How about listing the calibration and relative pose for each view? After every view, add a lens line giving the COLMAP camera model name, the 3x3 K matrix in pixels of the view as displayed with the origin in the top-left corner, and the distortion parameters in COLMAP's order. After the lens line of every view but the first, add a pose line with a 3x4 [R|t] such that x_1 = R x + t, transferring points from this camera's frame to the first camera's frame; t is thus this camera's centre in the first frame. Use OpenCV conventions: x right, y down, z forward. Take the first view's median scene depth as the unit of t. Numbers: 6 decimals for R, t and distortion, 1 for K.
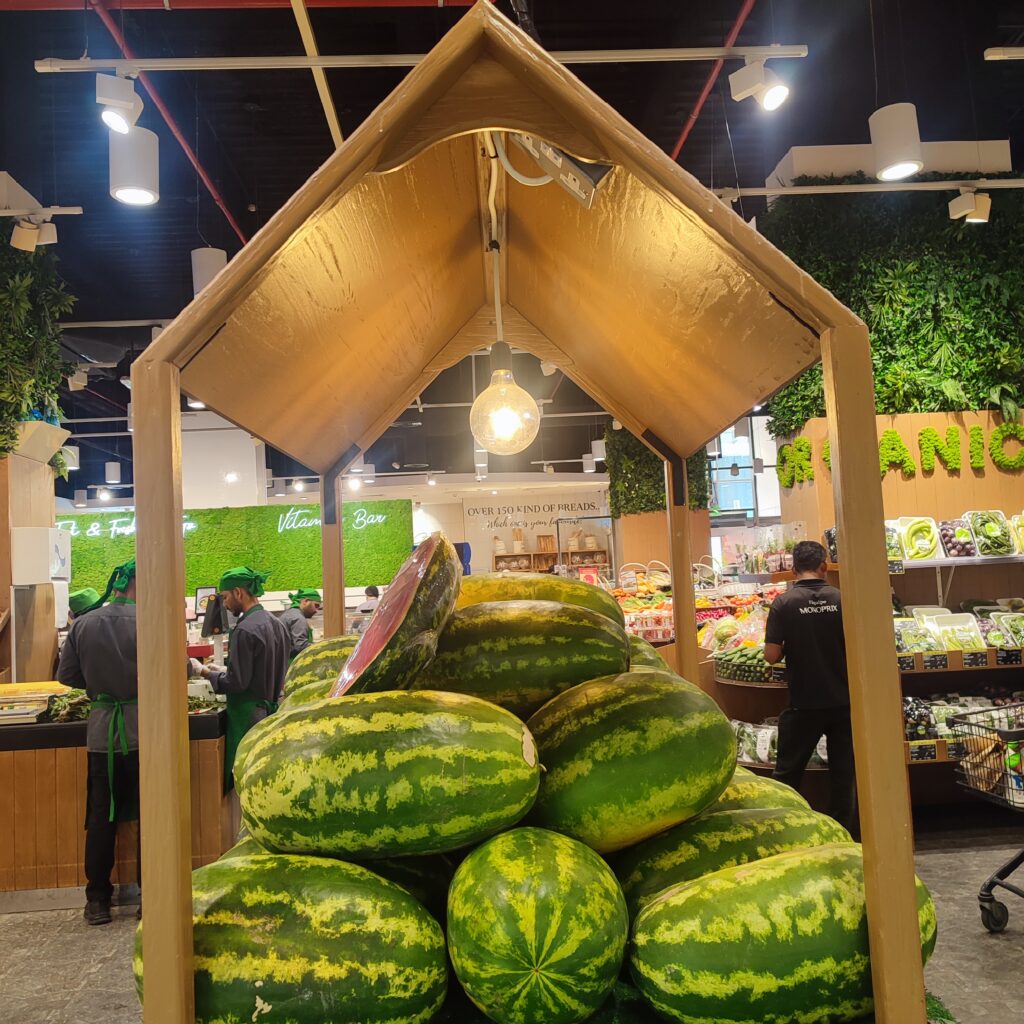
lens RADIAL K [[974.8, 0, 511.0], [0, 974.8, 513.9], [0, 0, 1]] dist [0.019884, 0.000000]
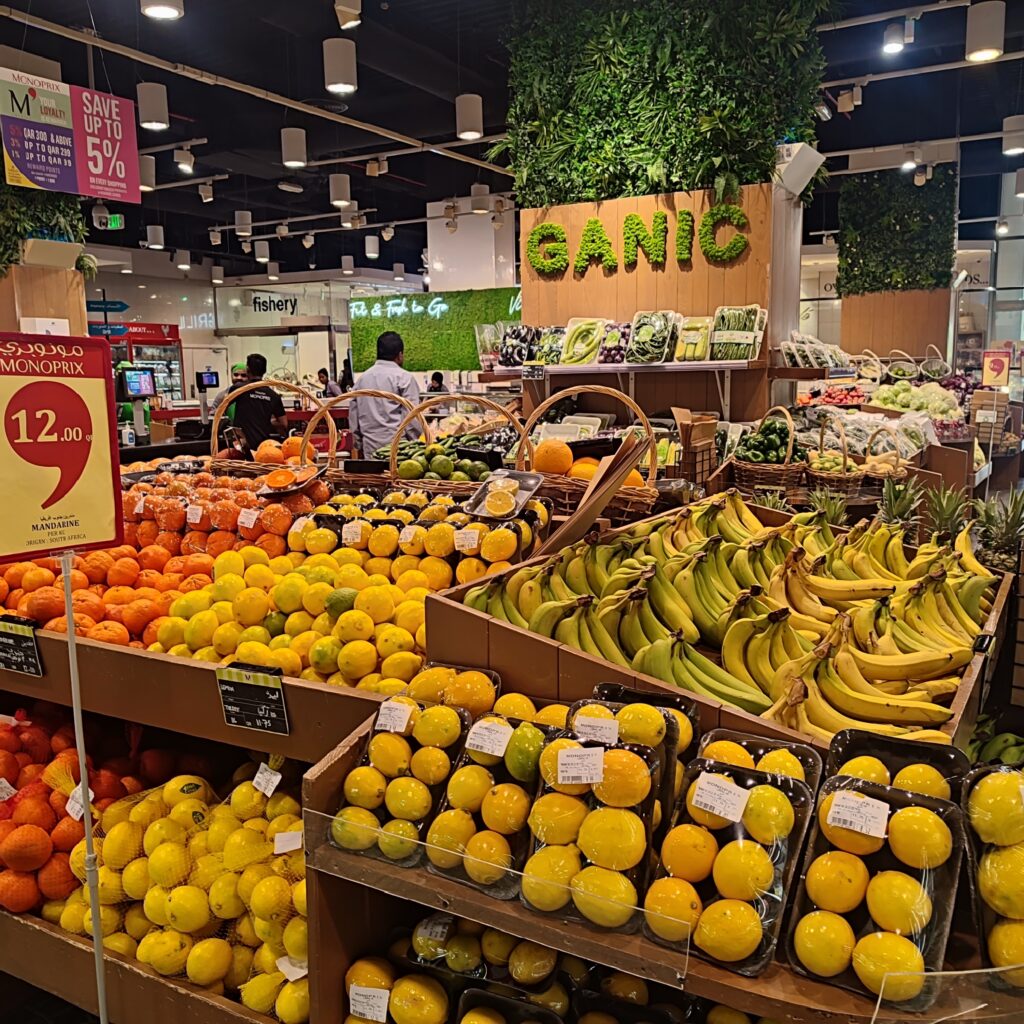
lens RADIAL K [[974.8, 0, 511.3], [0, 974.8, 510.8], [0, 0, 1]] dist [0.019884, 0.000000]
pose [[0.838537, 0.116047, -0.532342, 0.829845], [0.008484, 0.974155, 0.225723, -0.026905], [0.544778, -0.193794, 0.815880, 0.162383]]
